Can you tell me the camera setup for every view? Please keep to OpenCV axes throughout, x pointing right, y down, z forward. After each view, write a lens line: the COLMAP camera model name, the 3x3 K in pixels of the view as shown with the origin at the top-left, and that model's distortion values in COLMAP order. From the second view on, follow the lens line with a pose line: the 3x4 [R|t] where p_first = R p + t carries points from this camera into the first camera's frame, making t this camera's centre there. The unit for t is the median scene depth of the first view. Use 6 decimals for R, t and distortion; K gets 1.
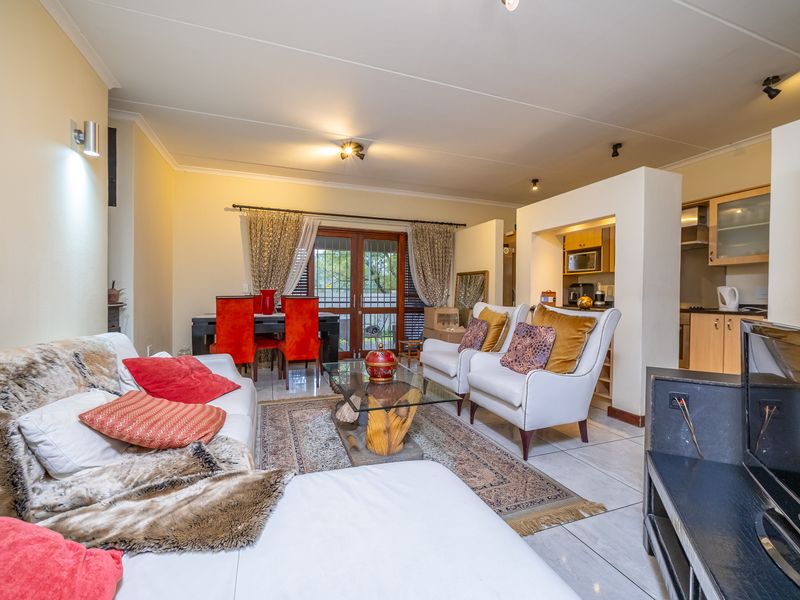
lens RADIAL K [[355.6, 0, 403.7], [0, 355.6, 299.8], [0, 0, 1]] dist [-0.011668, 0.005084]
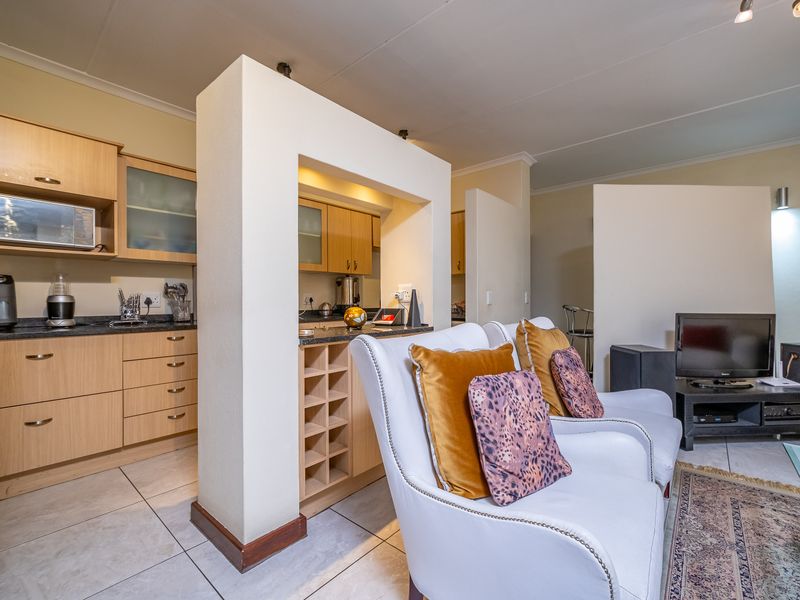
lens RADIAL K [[355.6, 0, 403.7], [0, 355.6, 299.8], [0, 0, 1]] dist [-0.011668, 0.005084]
pose [[-0.480093, -0.008538, 0.877176, -0.057841], [0.012765, 0.999779, 0.016718, -0.029404], [-0.877125, 0.019223, -0.479878, 1.150235]]
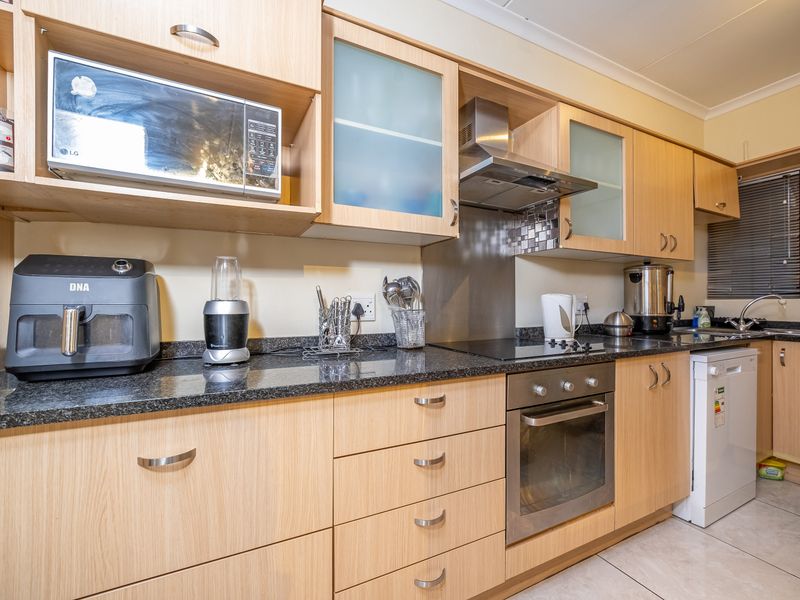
lens RADIAL K [[355.6, 0, 403.7], [0, 355.6, 299.8], [0, 0, 1]] dist [-0.011668, 0.005084]
pose [[-0.115303, -0.017466, 0.993177, 0.436158], [0.008094, 0.999796, 0.018522, -0.039282], [-0.993297, 0.010174, -0.115138, 1.258551]]
